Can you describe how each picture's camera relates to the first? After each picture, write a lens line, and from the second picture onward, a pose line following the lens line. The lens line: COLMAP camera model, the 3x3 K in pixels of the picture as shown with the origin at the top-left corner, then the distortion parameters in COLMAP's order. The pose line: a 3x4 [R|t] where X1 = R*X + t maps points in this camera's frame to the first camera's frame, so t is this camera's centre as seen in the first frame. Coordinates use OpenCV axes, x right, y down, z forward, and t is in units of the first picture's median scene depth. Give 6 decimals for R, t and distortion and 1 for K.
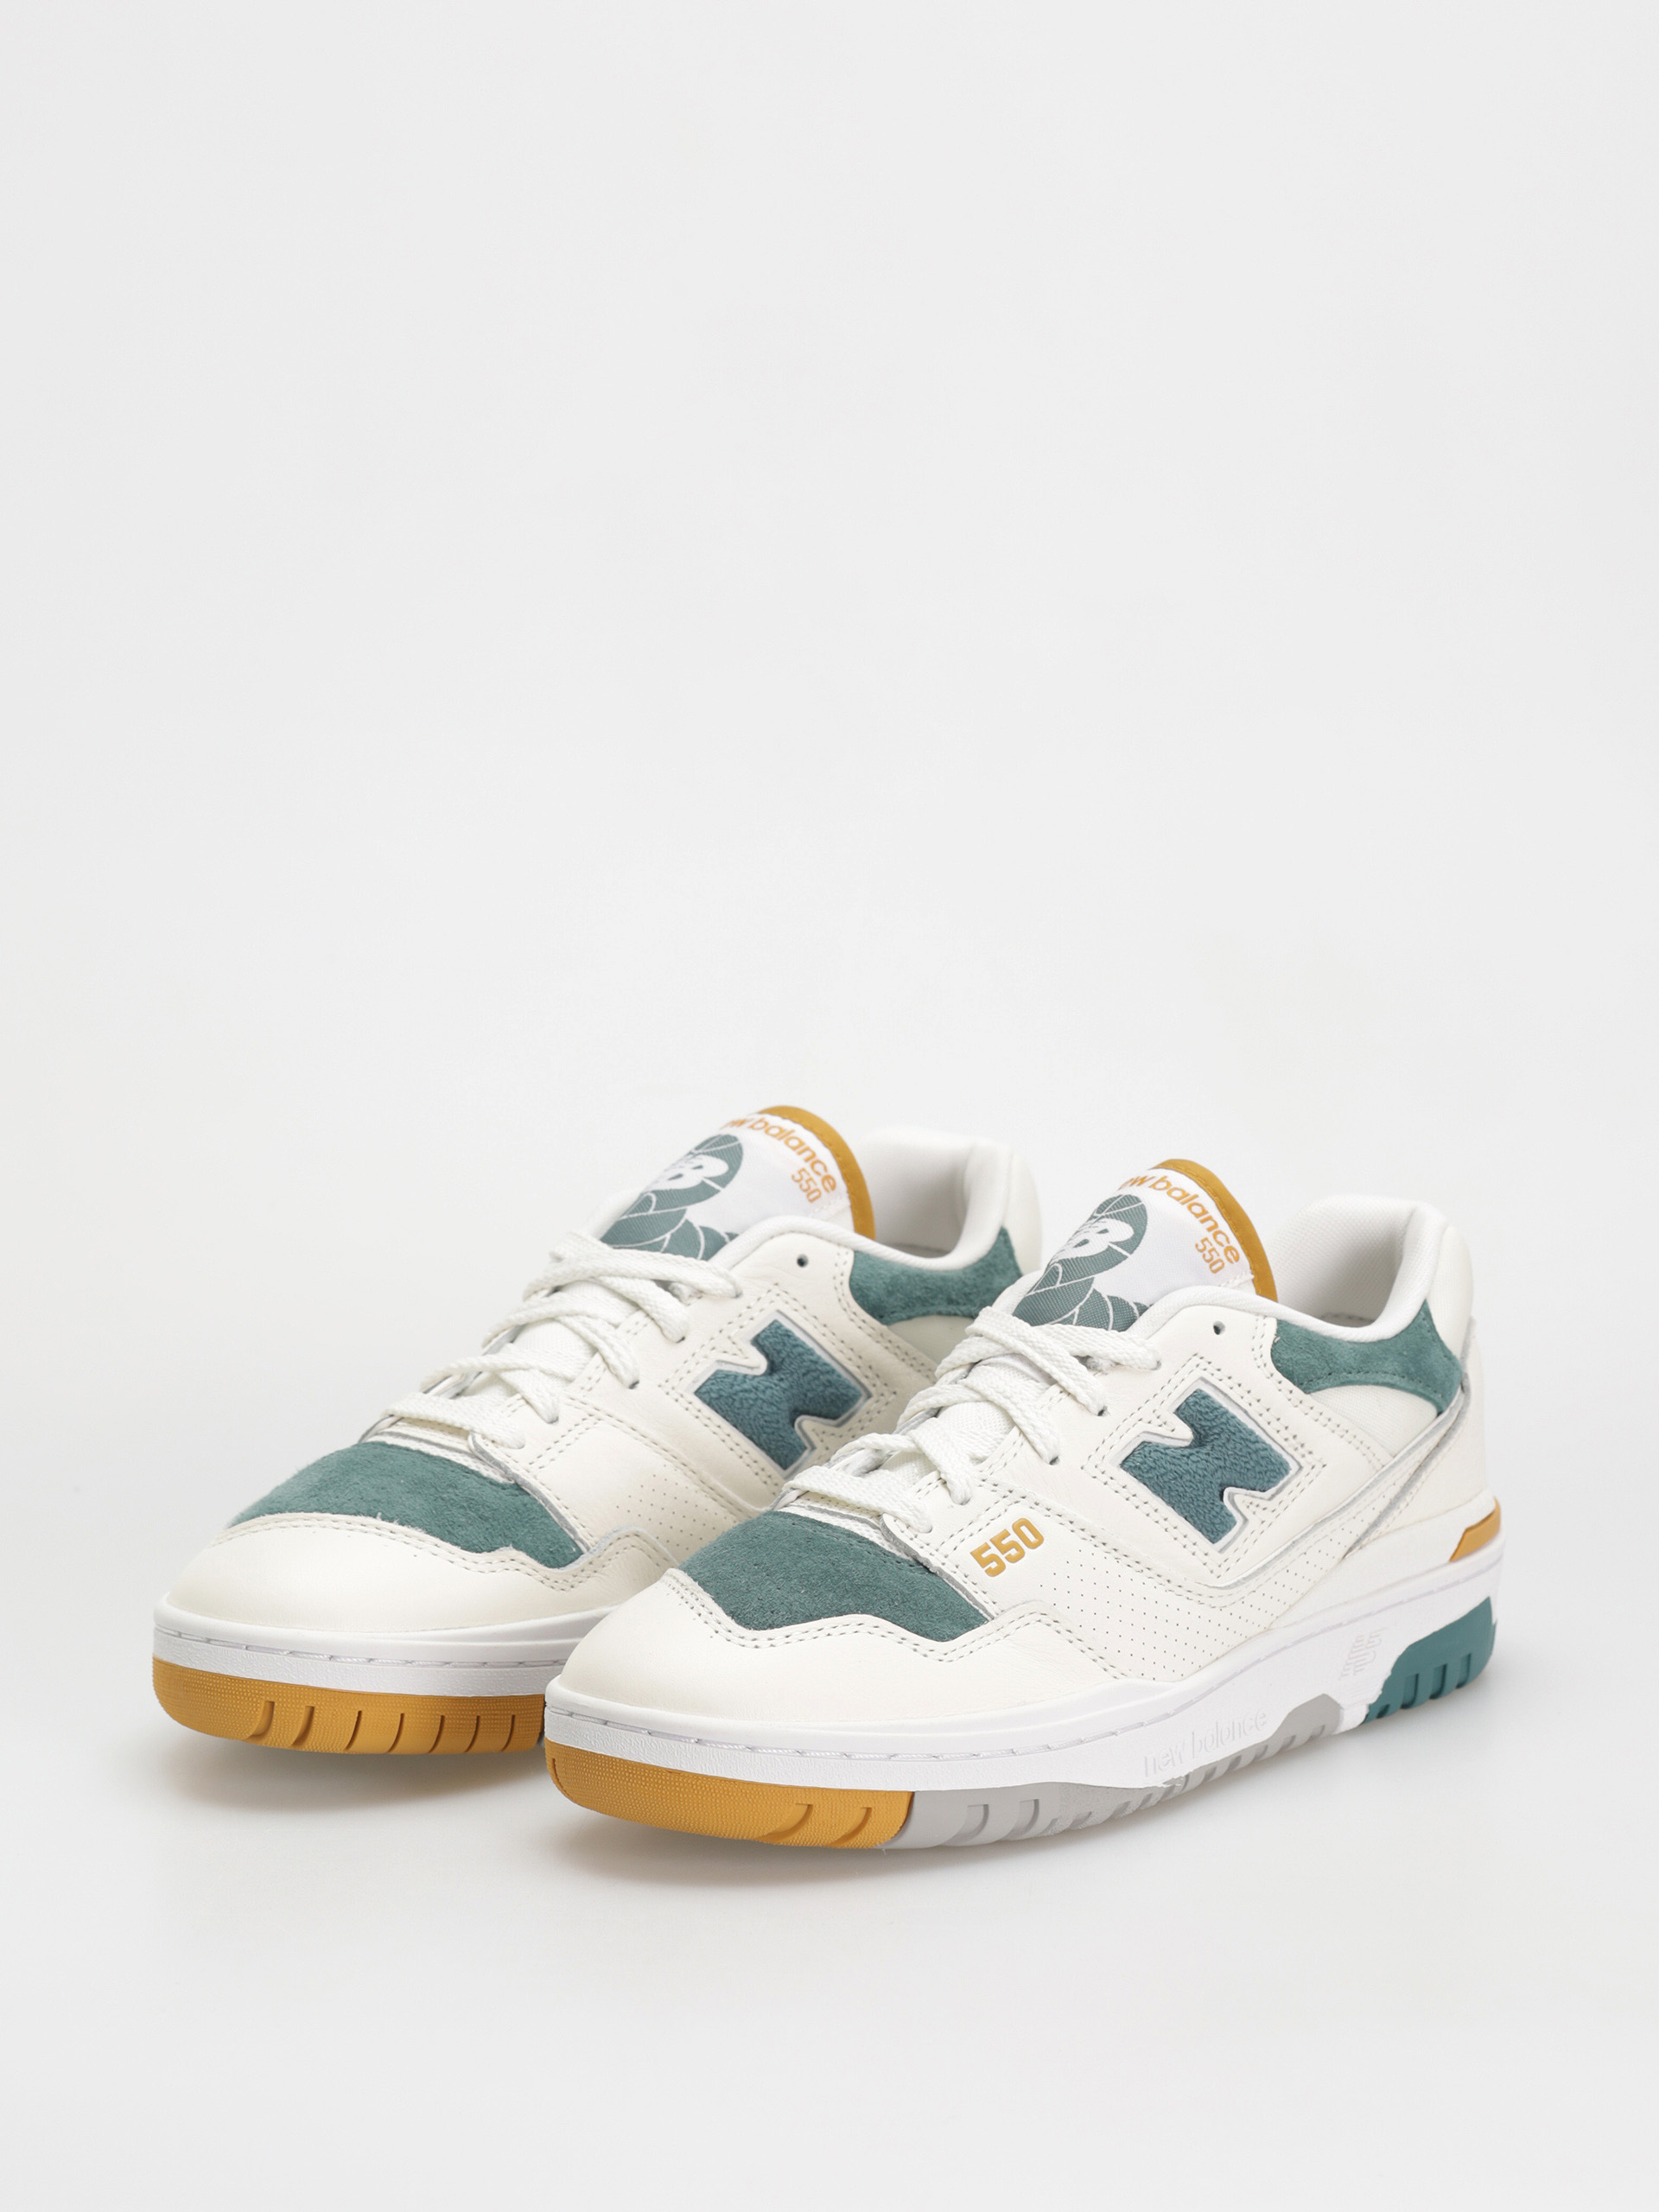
lens RADIAL K [[6582.0, 0, 828.5], [0, 6582.0, 1109.8], [0, 0, 1]] dist [0.092518, 0.000000]
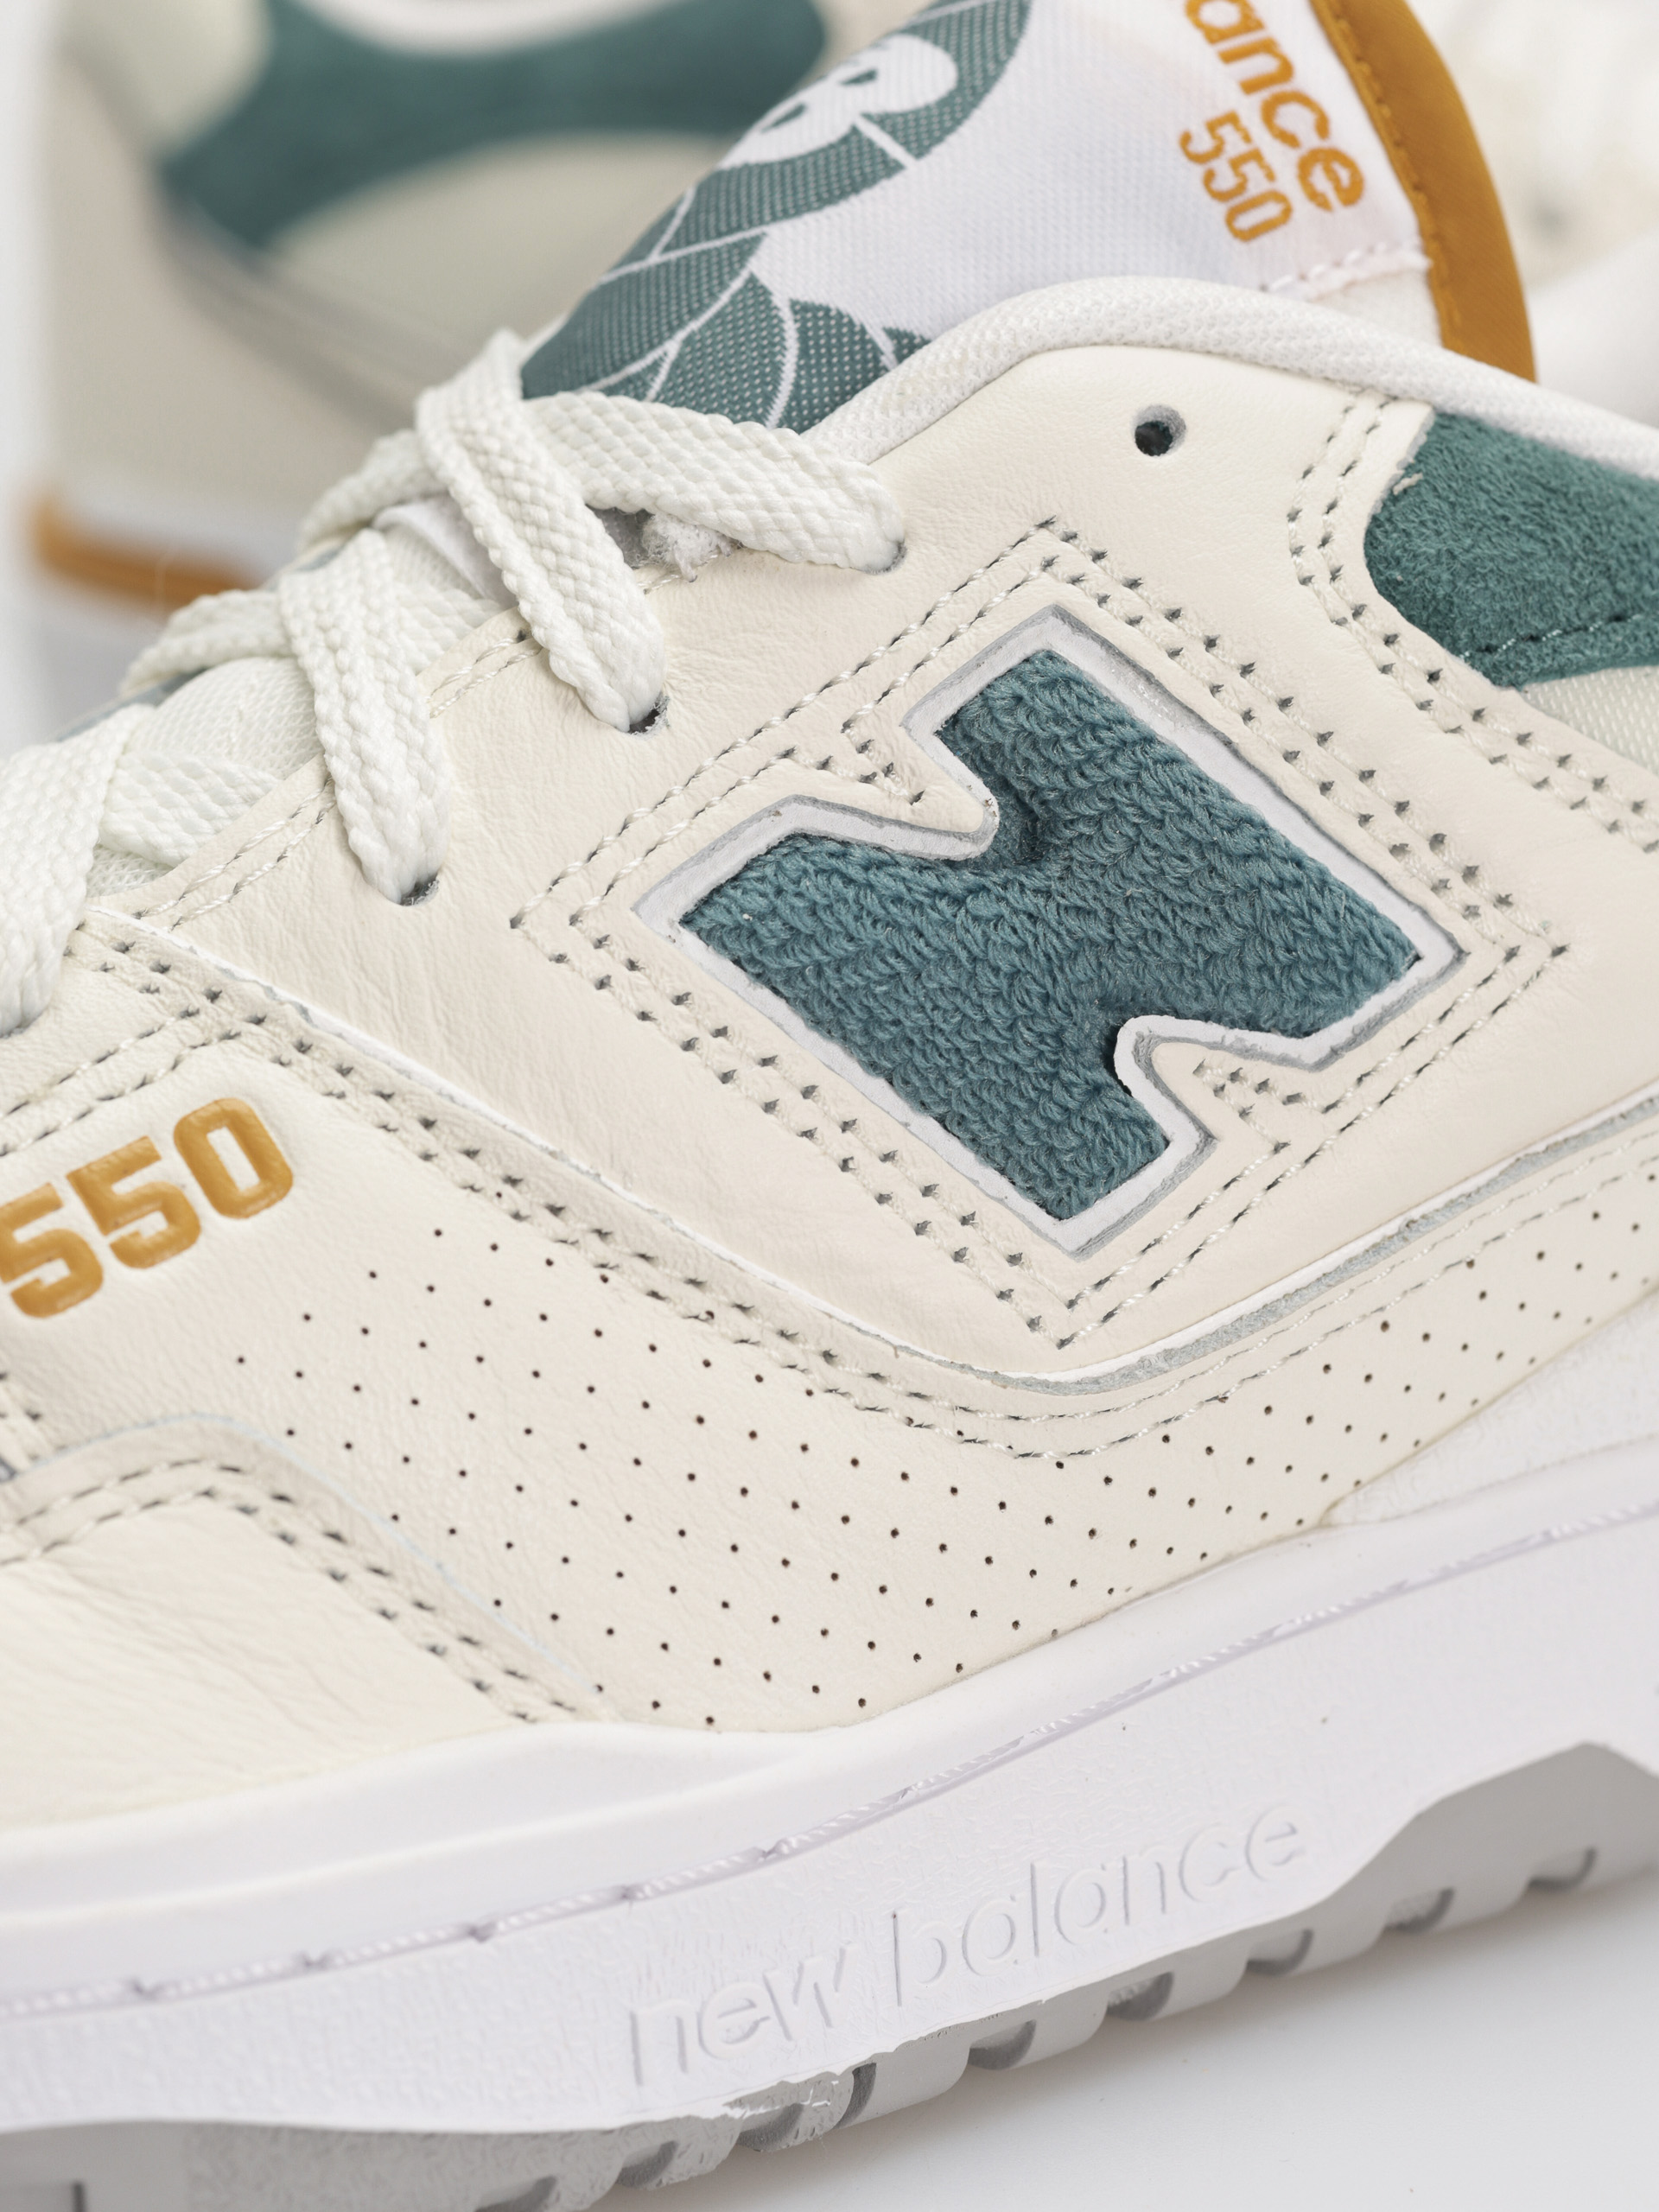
lens RADIAL K [[6582.0, 0, 835.2], [0, 6582.0, 1102.2], [0, 0, 1]] dist [0.092518, 0.000000]
pose [[0.950649, 0.066350, -0.303092, 0.131833], [-0.031165, 0.992347, 0.119485, 0.028741], [0.308700, -0.104142, 0.945441, 0.739245]]
